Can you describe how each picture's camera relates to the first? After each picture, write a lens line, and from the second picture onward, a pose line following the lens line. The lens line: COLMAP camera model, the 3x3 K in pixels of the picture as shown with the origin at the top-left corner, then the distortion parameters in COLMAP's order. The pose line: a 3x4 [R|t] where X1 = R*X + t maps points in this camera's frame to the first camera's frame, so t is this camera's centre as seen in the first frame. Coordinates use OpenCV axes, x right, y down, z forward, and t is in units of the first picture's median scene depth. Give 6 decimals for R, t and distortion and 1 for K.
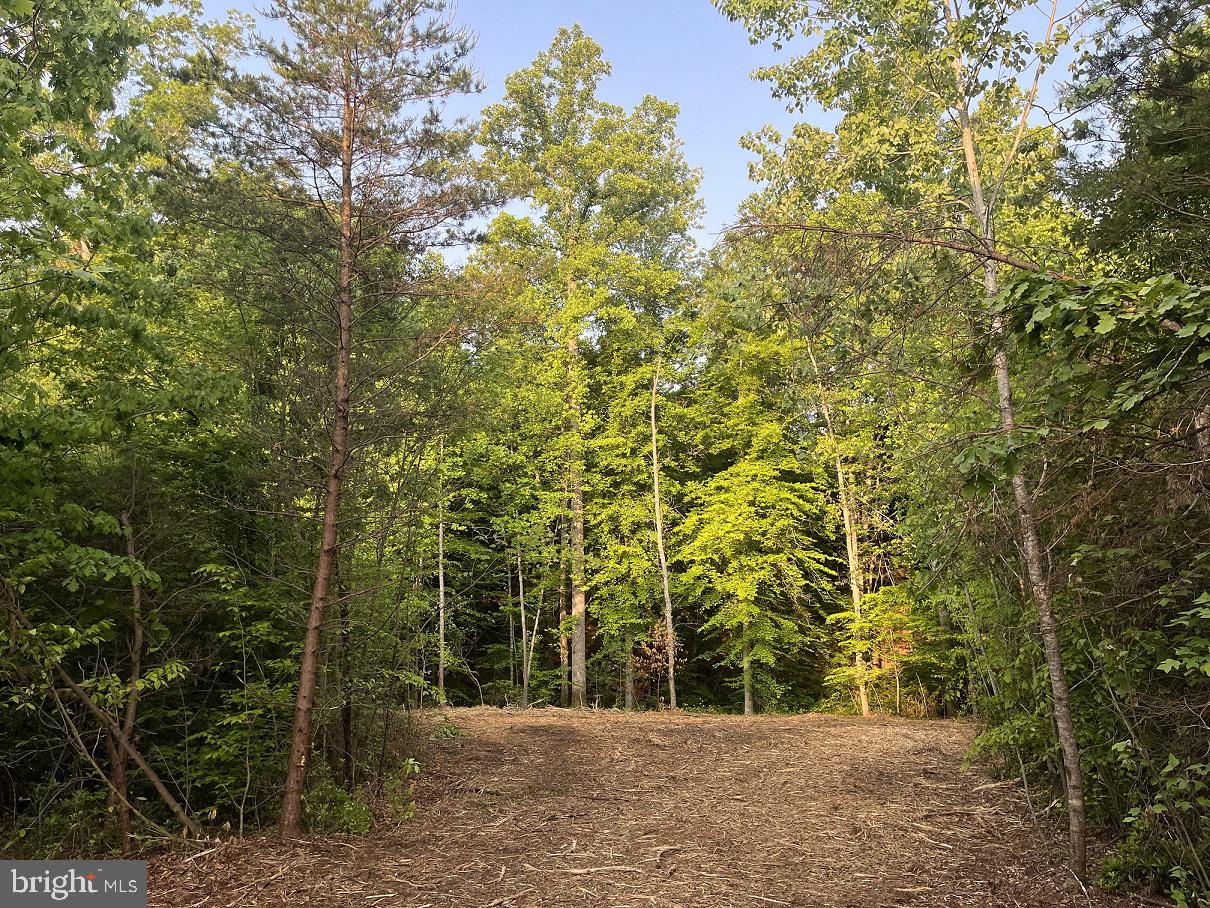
lens RADIAL K [[914.0, 0, 610.9], [0, 914.0, 450.8], [0, 0, 1]] dist [0.083664, -0.100723]
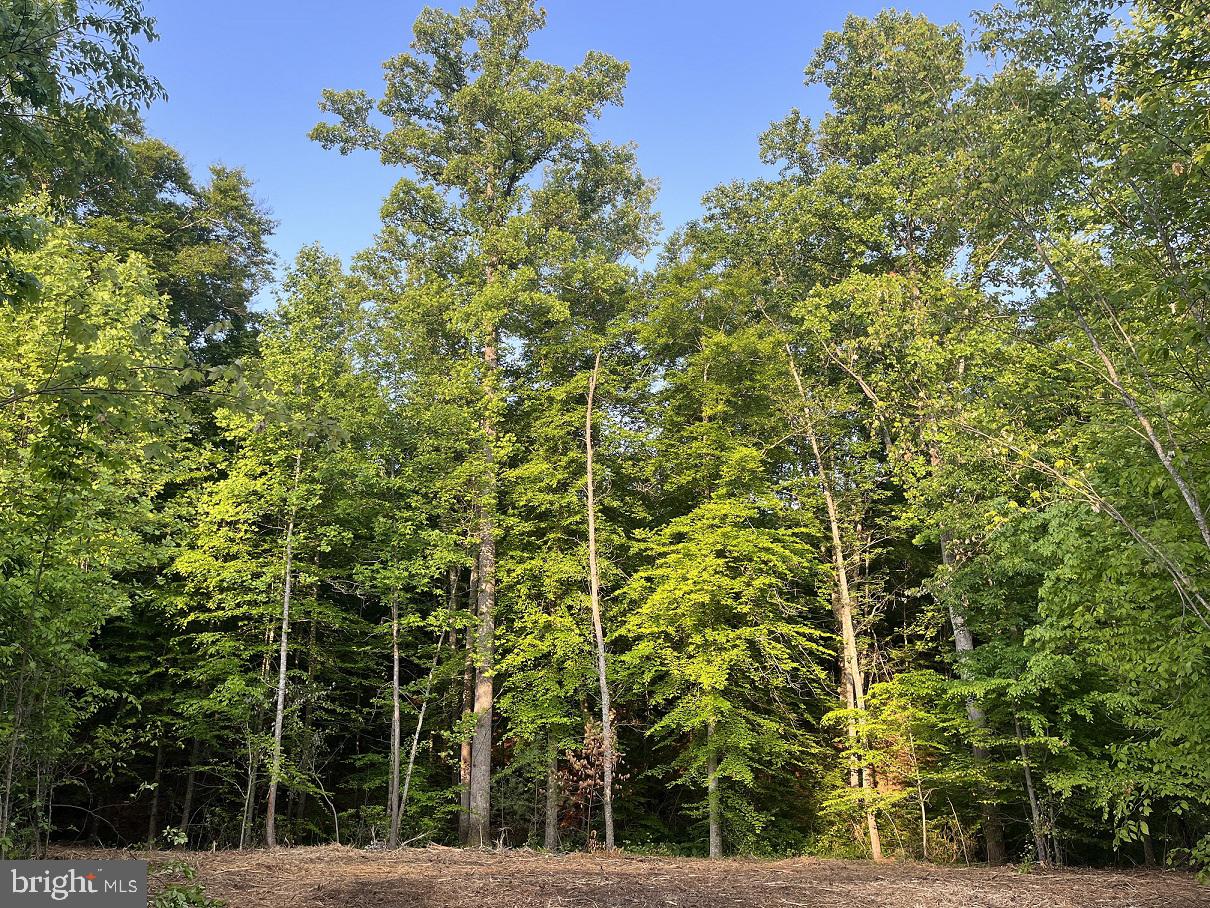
lens RADIAL K [[914.0, 0, 610.9], [0, 914.0, 450.8], [0, 0, 1]] dist [0.083664, -0.100723]
pose [[0.998901, 0.021366, 0.041728, 0.032353], [-0.015960, 0.991923, -0.125832, 0.066291], [-0.044079, 0.125027, 0.991174, 0.255358]]
